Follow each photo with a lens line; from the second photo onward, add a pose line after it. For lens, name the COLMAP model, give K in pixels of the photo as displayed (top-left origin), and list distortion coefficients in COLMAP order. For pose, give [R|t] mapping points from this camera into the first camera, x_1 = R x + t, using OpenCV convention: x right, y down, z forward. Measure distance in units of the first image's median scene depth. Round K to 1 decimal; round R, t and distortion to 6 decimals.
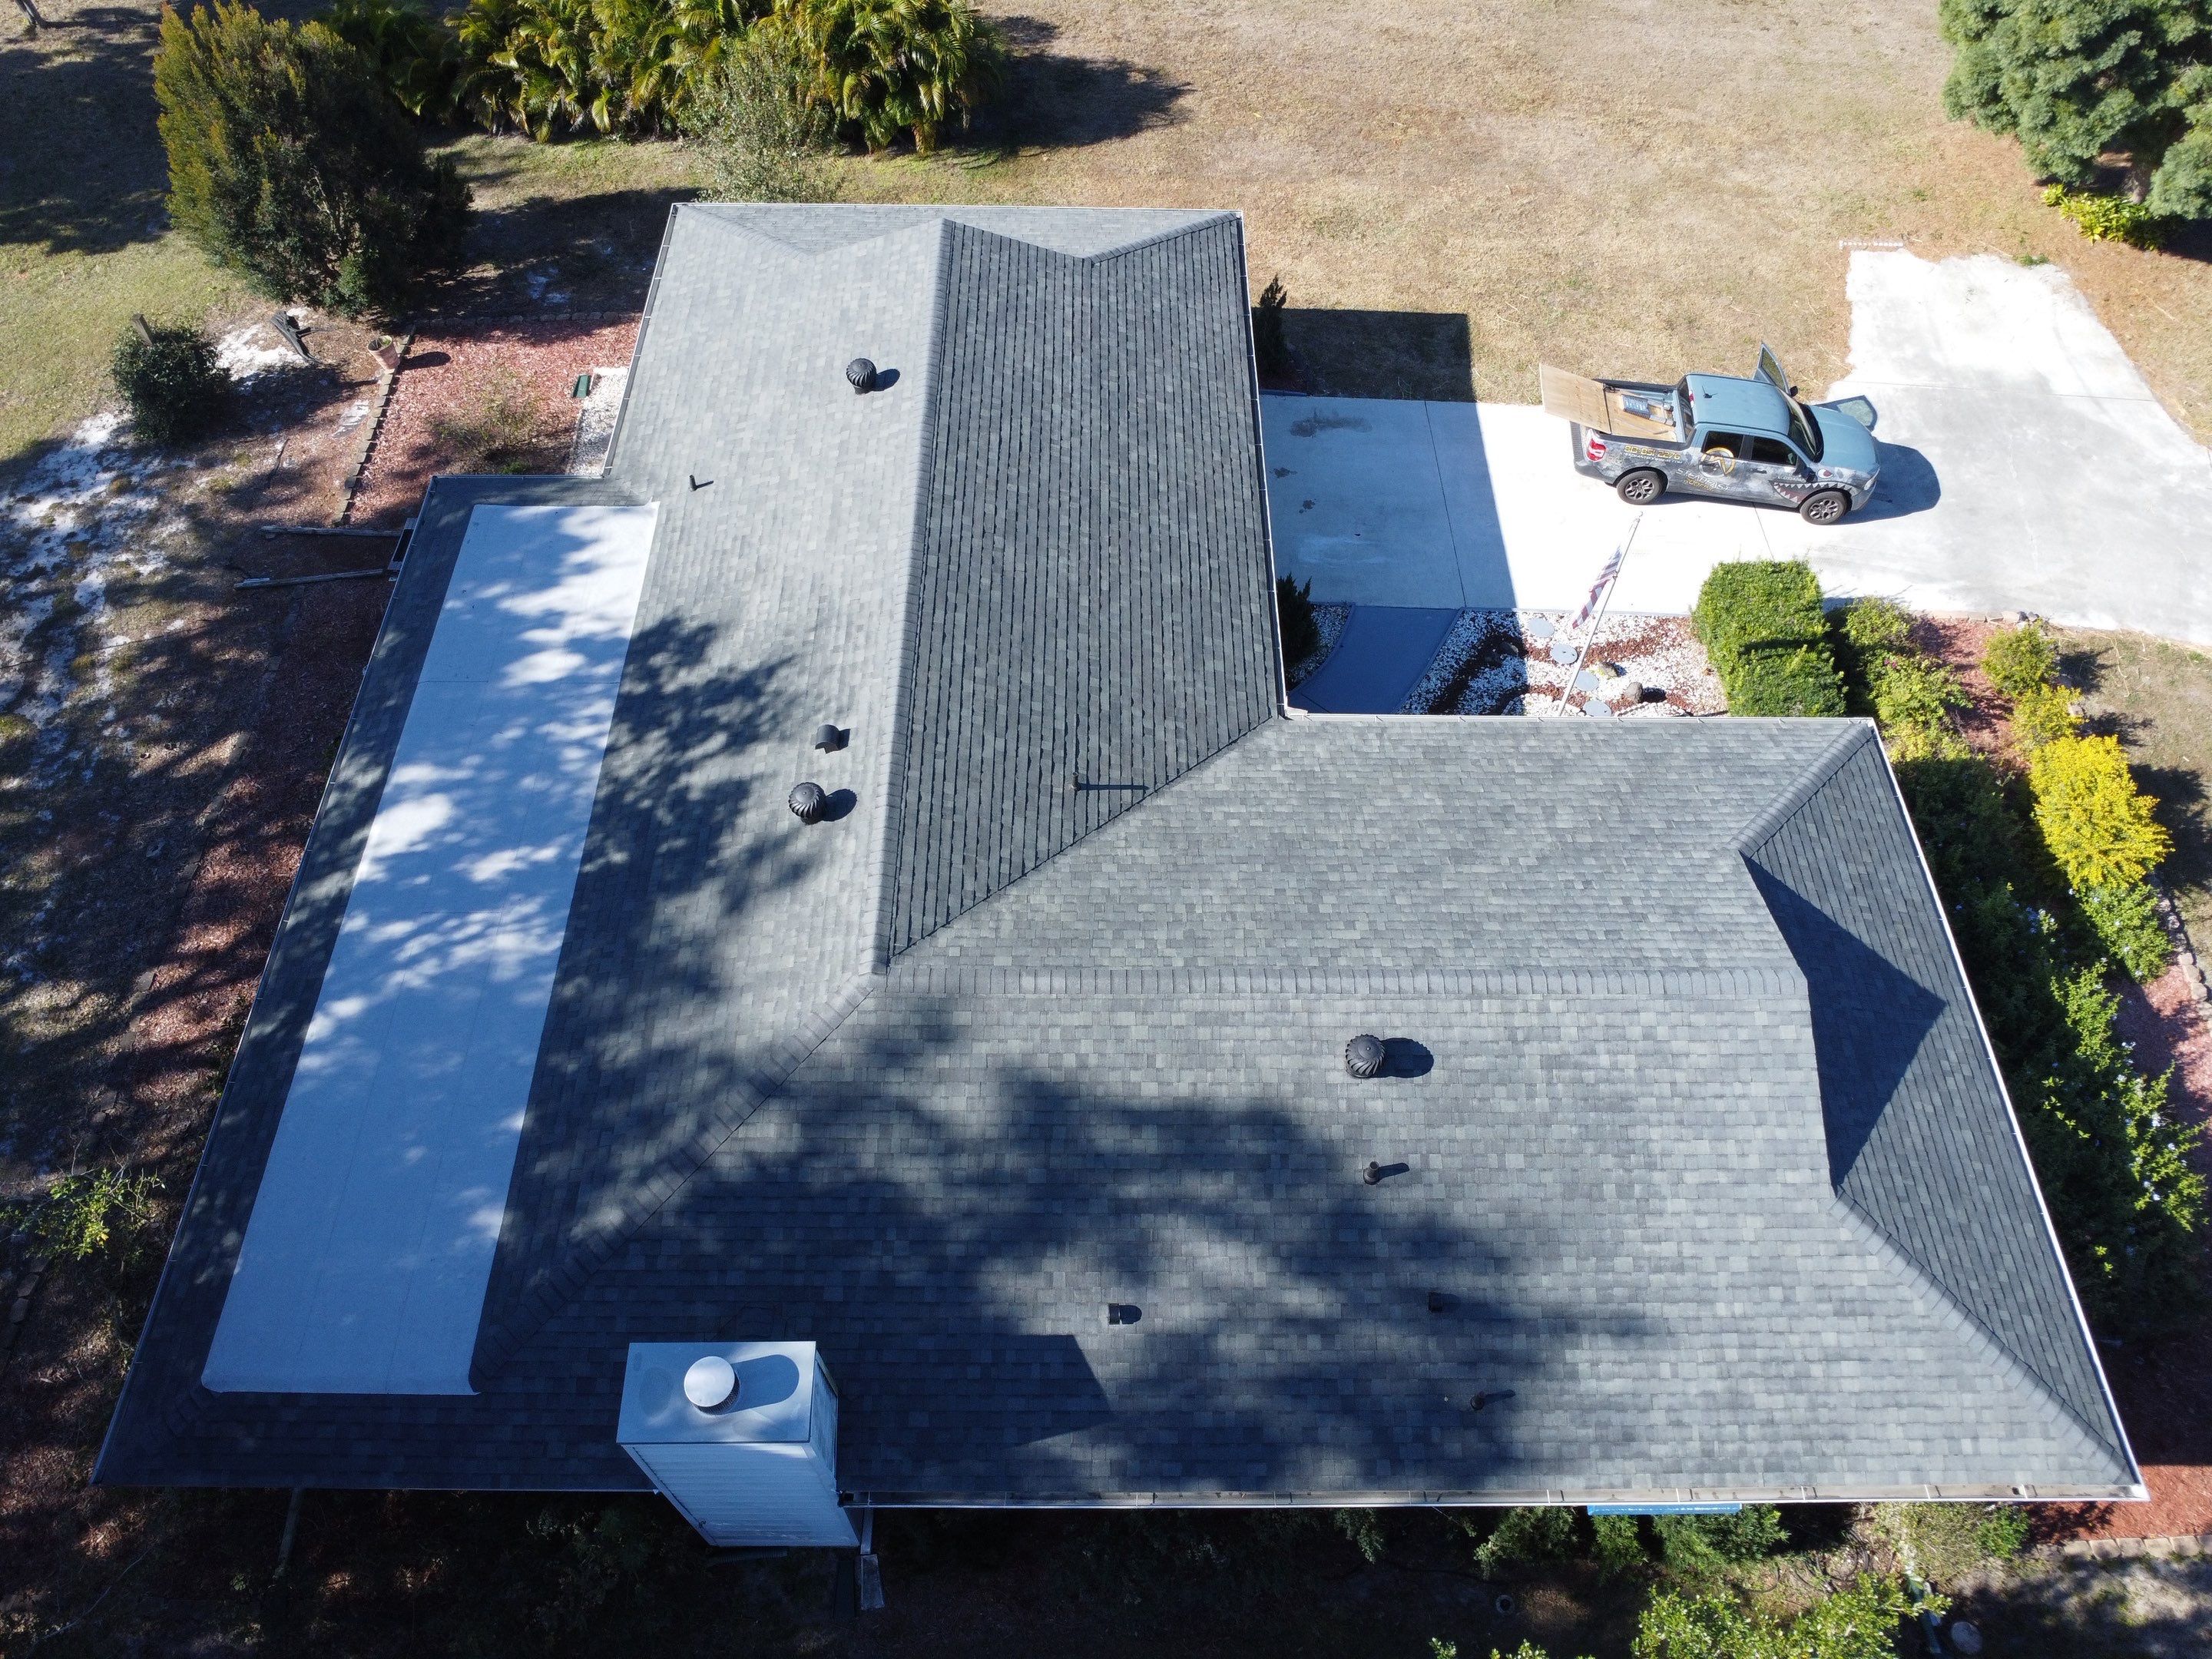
lens RADIAL K [[1607.8, 0, 1096.3], [0, 1607.8, 811.8], [0, 0, 1]] dist [-0.036761, 0.002894]
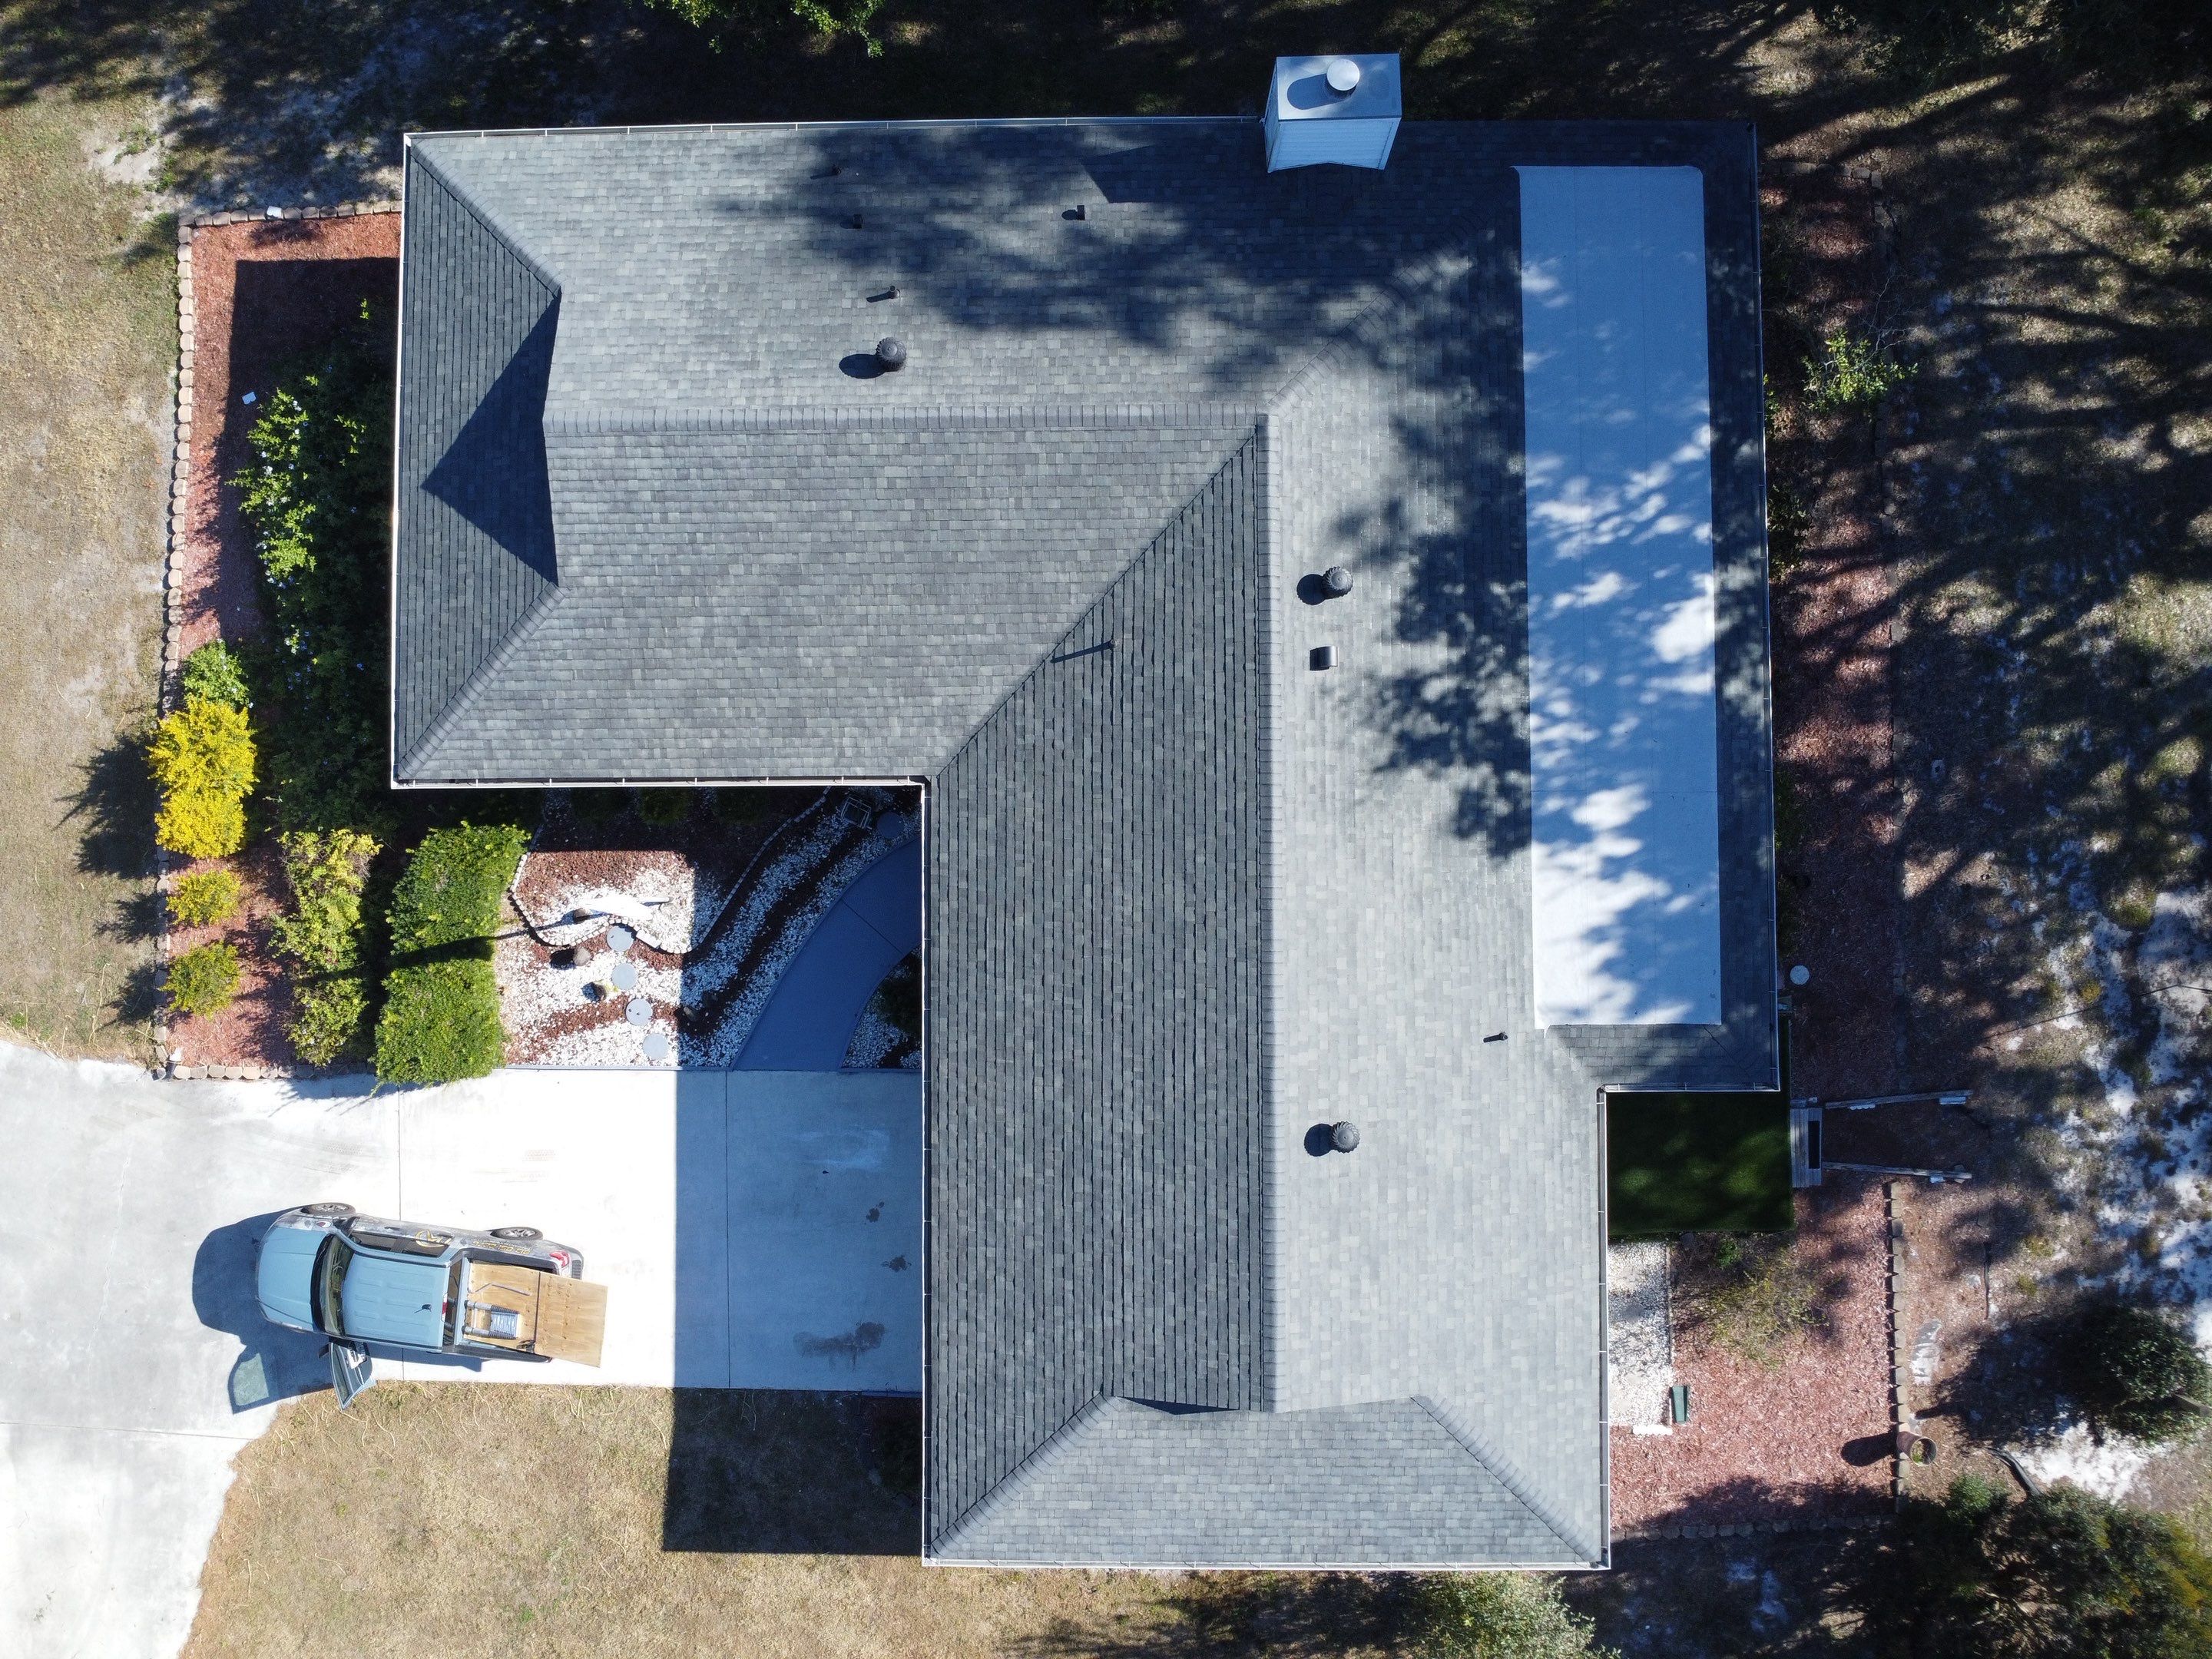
lens RADIAL K [[1607.8, 0, 1076.1], [0, 1607.8, 825.9], [0, 0, 1]] dist [-0.036761, 0.002894]
pose [[-0.999933, 0.003267, 0.011132, 0.001159], [0.004146, -0.795527, 0.605904, -0.743988], [0.010835, 0.605909, 0.795460, 0.140860]]
